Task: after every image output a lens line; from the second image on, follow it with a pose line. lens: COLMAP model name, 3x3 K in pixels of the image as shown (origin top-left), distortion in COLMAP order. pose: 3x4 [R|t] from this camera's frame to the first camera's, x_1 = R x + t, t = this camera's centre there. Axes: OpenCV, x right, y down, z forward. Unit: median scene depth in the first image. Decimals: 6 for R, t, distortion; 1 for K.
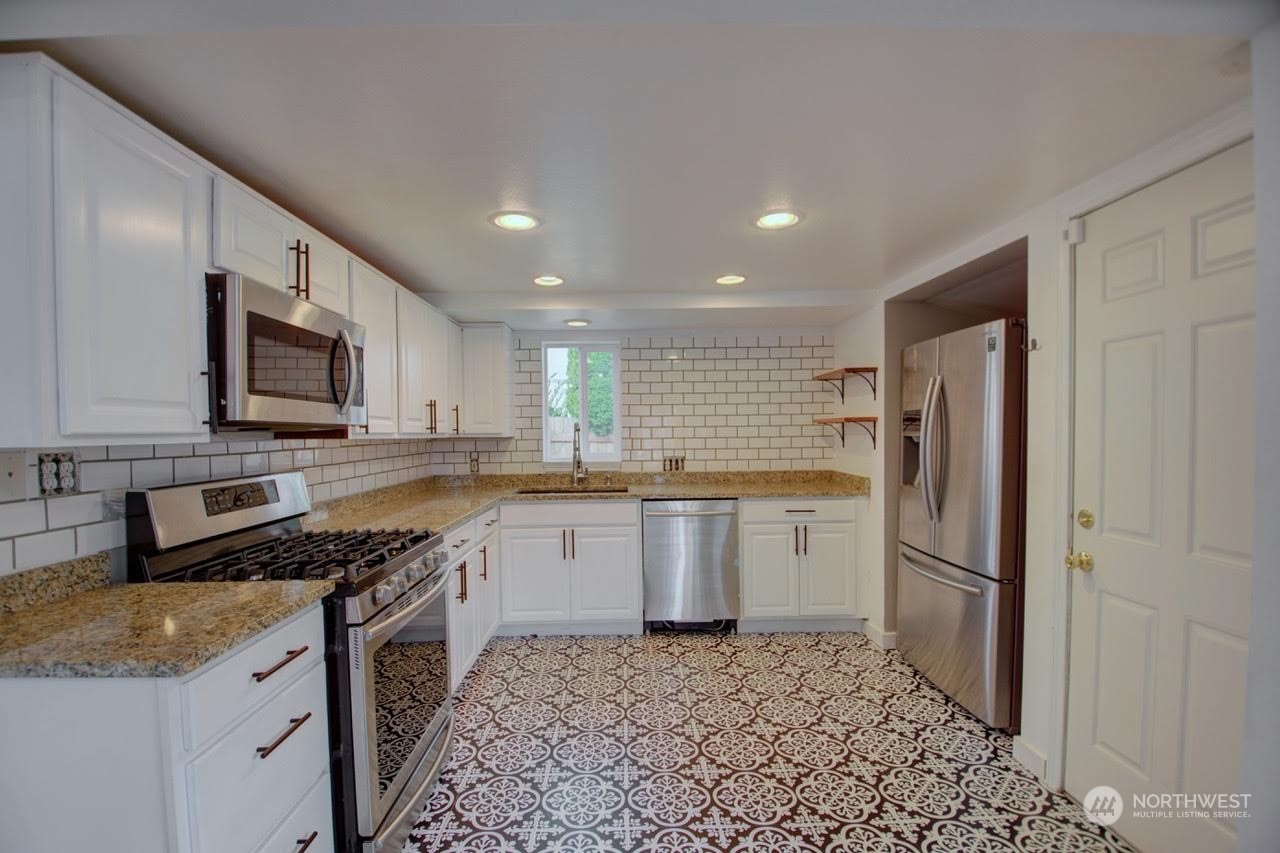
lens RADIAL K [[561.7, 0, 631.0], [0, 561.7, 445.5], [0, 0, 1]] dist [0.017801, -0.024044]
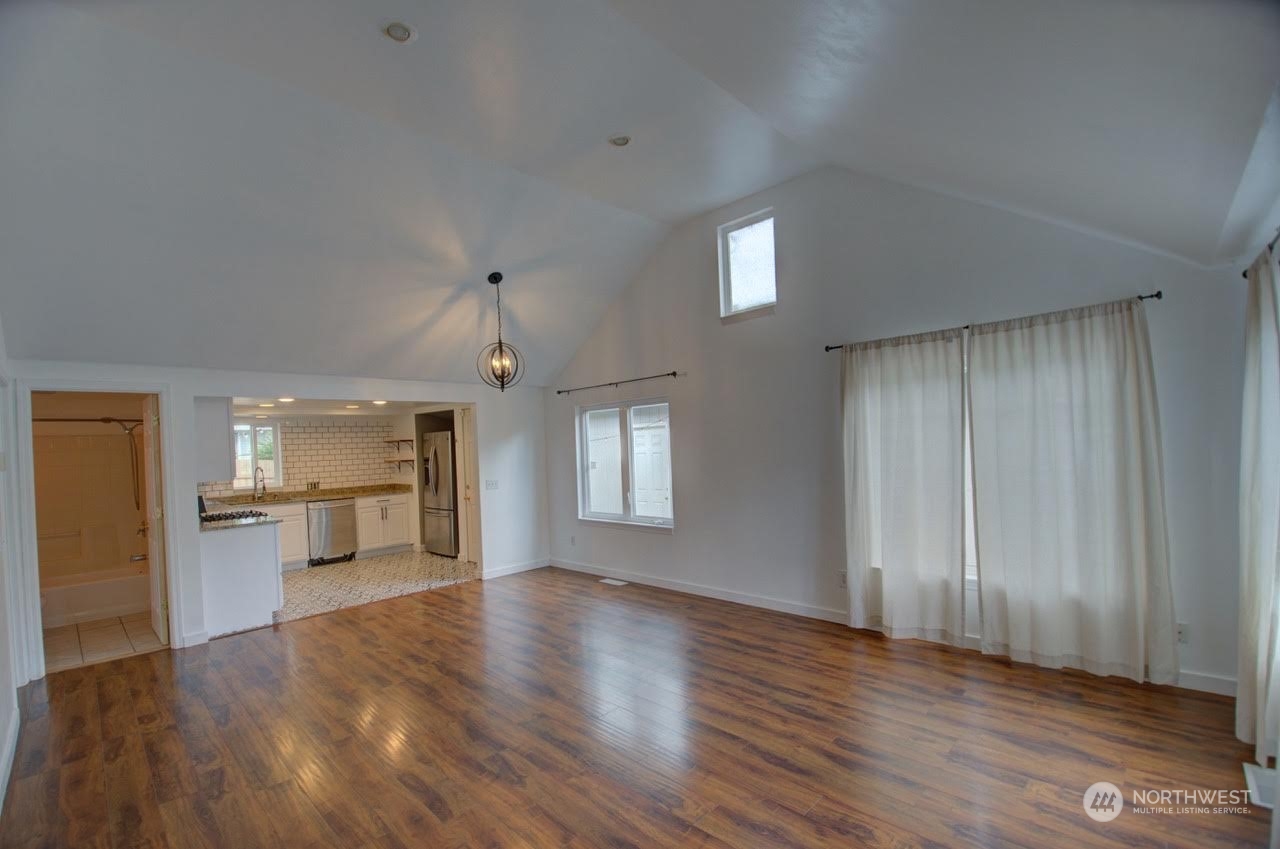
lens RADIAL K [[561.7, 0, 631.0], [0, 561.7, 443.5], [0, 0, 1]] dist [0.017801, -0.024044]
pose [[0.710740, -0.016098, 0.703271, -0.639241], [0.052662, 0.998150, -0.030373, 0.004980], [-0.701481, 0.058623, 0.710273, -1.464671]]
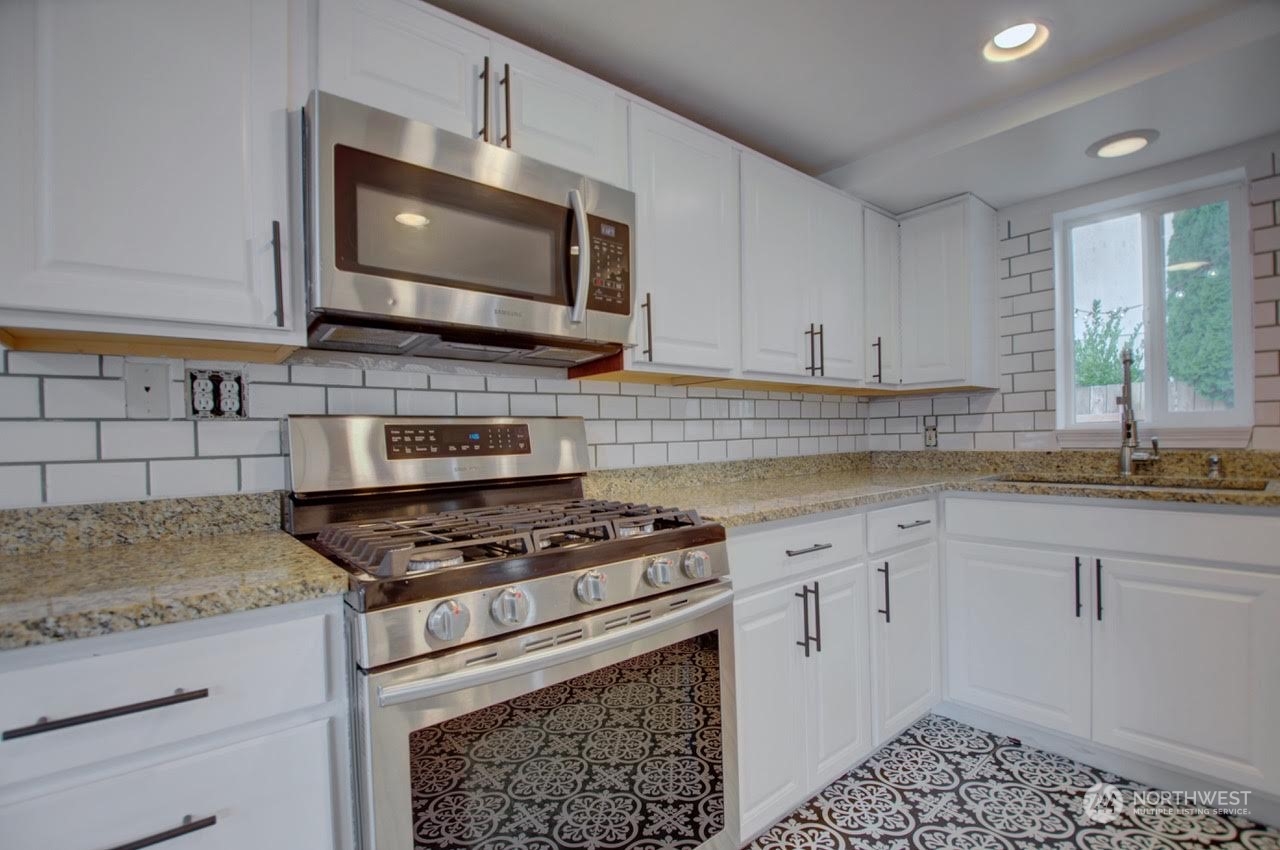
lens RADIAL K [[574.9, 0, 639.0], [0, 574.9, 442.6], [0, 0, 1]] dist [0.012911, -0.026439]
pose [[0.626767, 0.004617, -0.779193, 0.033912], [-0.003793, 0.999989, 0.002874, 0.050776], [0.779198, 0.001154, 0.626777, 0.395397]]
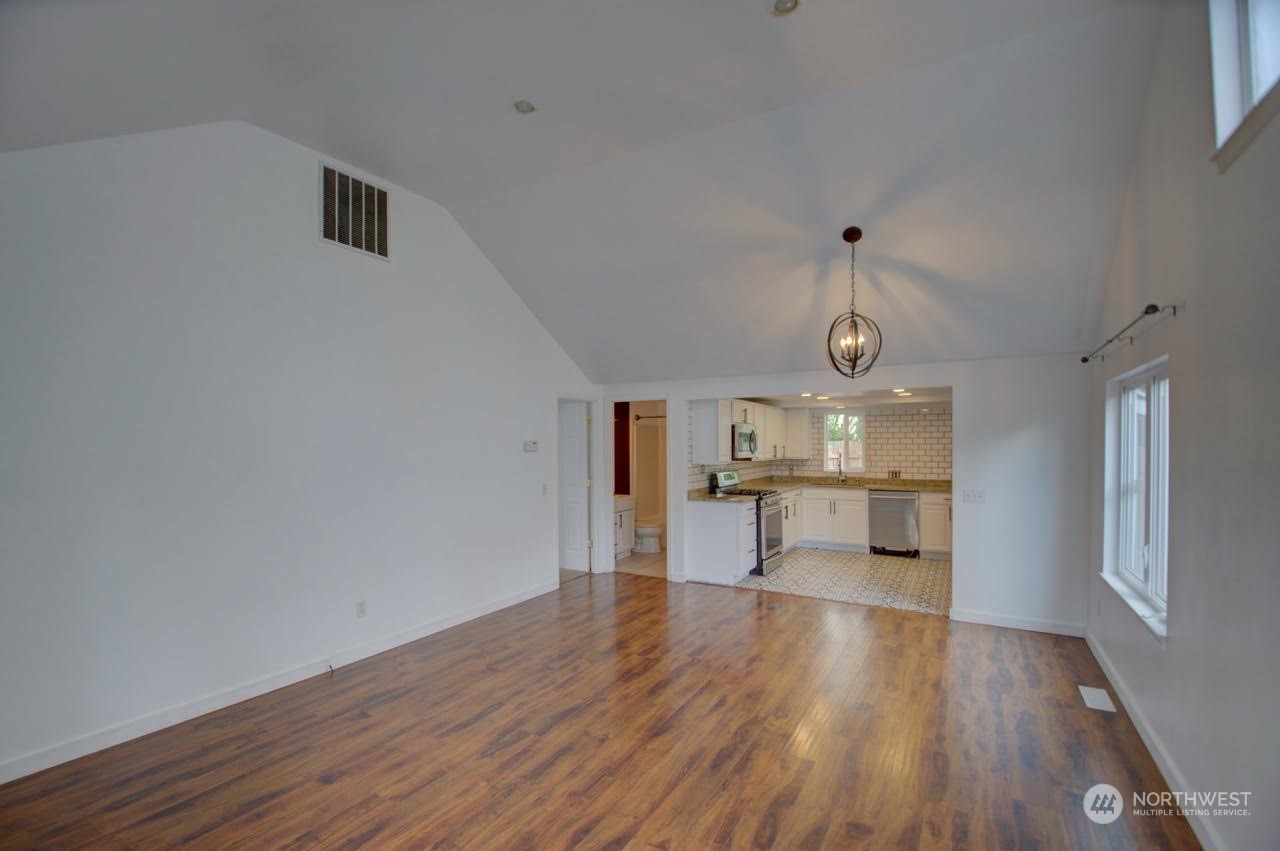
lens RADIAL K [[561.7, 0, 631.0], [0, 561.7, 444.5], [0, 0, 1]] dist [0.017801, -0.024044]
pose [[0.853185, 0.009226, -0.521527, 0.391355], [-0.019137, 0.999724, -0.013620, -0.033368], [0.521257, 0.021601, 0.853126, -1.415063]]
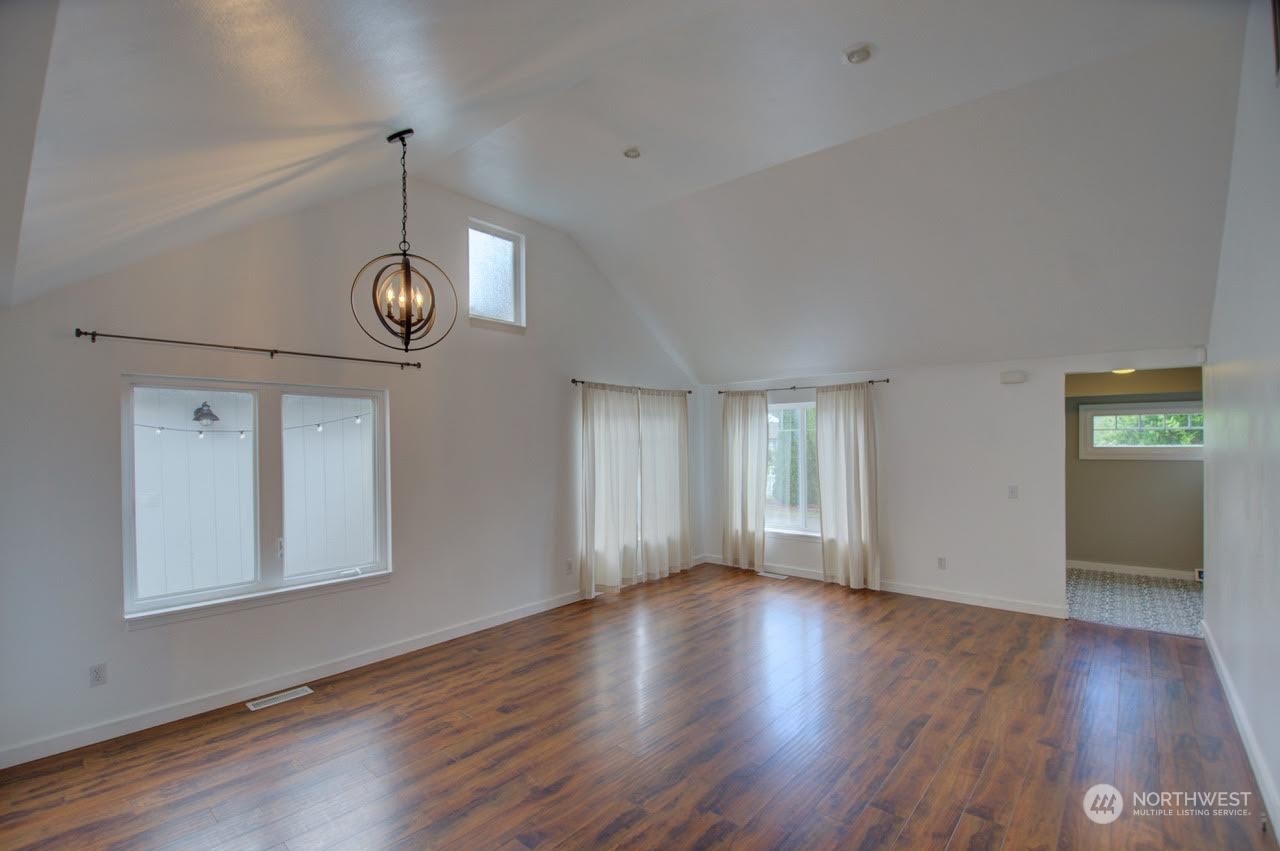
lens RADIAL K [[557.0, 0, 640.7], [0, 557.0, 441.6], [0, 0, 1]] dist [0.015988, -0.023036]
pose [[-0.751740, 0.020723, 0.659133, -0.593743], [0.035792, 0.999315, 0.009402, -0.063181], [-0.658487, 0.030660, -0.751967, 0.205824]]
